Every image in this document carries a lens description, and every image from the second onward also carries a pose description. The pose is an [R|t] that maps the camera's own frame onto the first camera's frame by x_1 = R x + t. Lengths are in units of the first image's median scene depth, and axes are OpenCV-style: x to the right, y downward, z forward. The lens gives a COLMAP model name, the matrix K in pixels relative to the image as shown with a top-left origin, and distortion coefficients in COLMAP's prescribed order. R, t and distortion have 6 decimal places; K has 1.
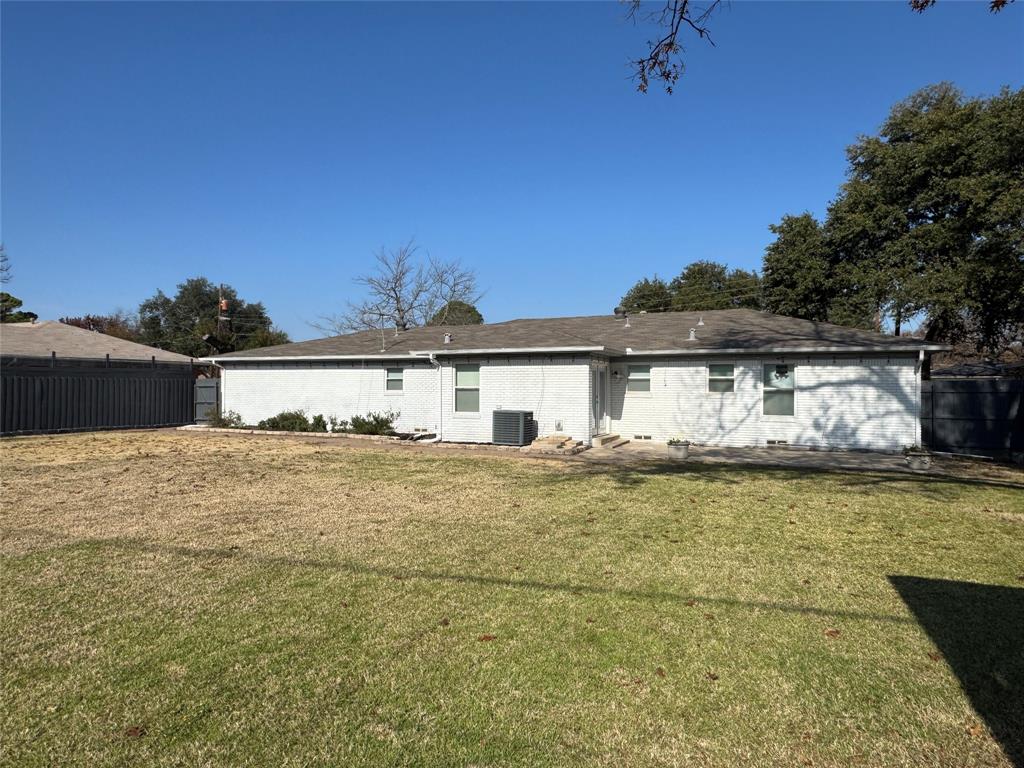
lens RADIAL K [[671.6, 0, 505.5], [0, 671.6, 386.9], [0, 0, 1]] dist [-0.010138, 0.007089]
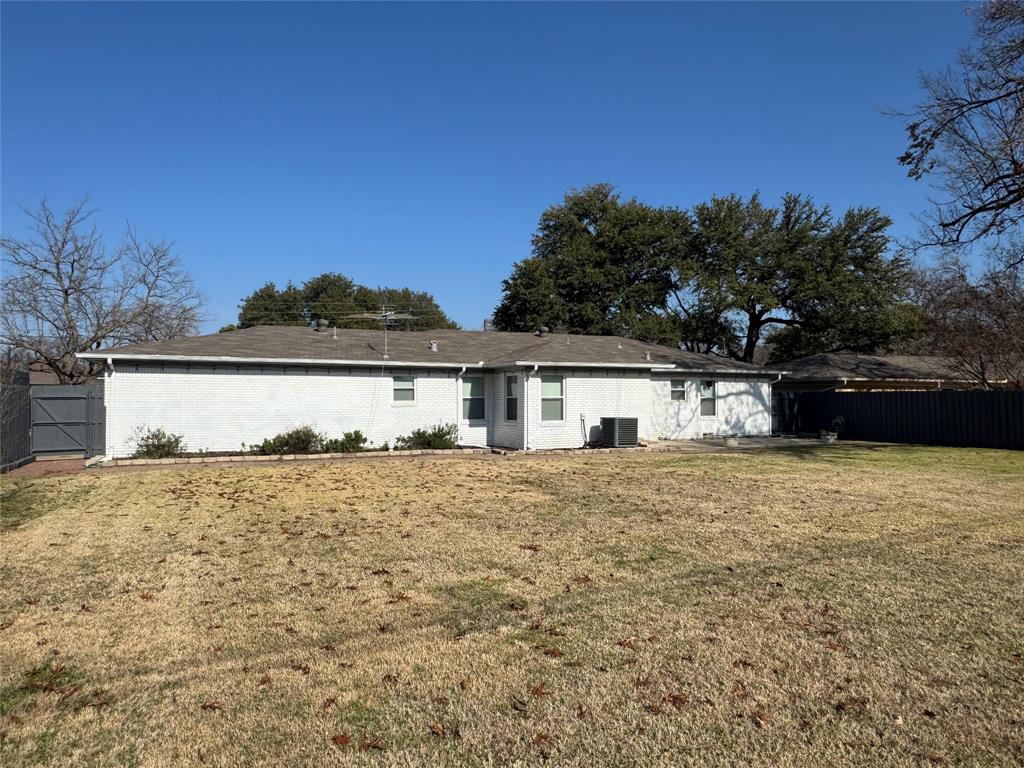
lens RADIAL K [[671.6, 0, 512.7], [0, 671.6, 389.6], [0, 0, 1]] dist [-0.010138, 0.007089]
pose [[0.647238, 0.004011, 0.762278, -0.924116], [0.002148, 0.999973, -0.007085, -0.004202], [-0.762285, 0.006223, 0.647211, 0.366189]]
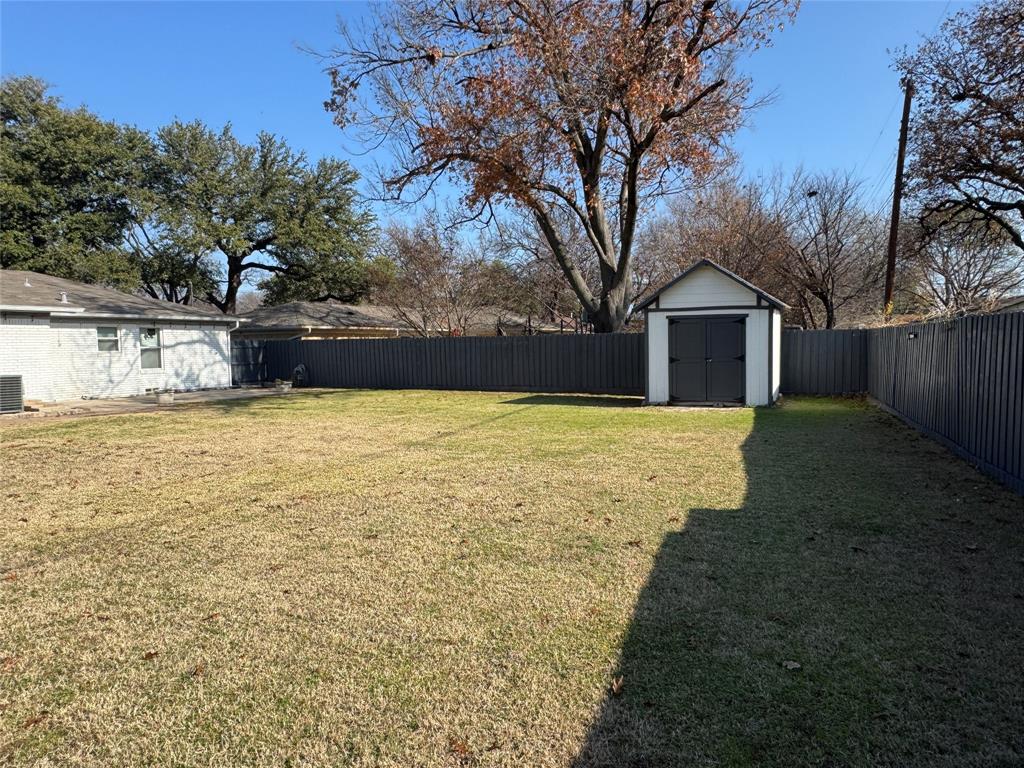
lens RADIAL K [[671.6, 0, 514.0], [0, 671.6, 387.6], [0, 0, 1]] dist [-0.010138, 0.007089]
pose [[0.030193, -0.071710, 0.996968, -0.799182], [0.012151, 0.997376, 0.071371, -0.002942], [-0.999470, 0.009959, 0.030985, 0.263245]]
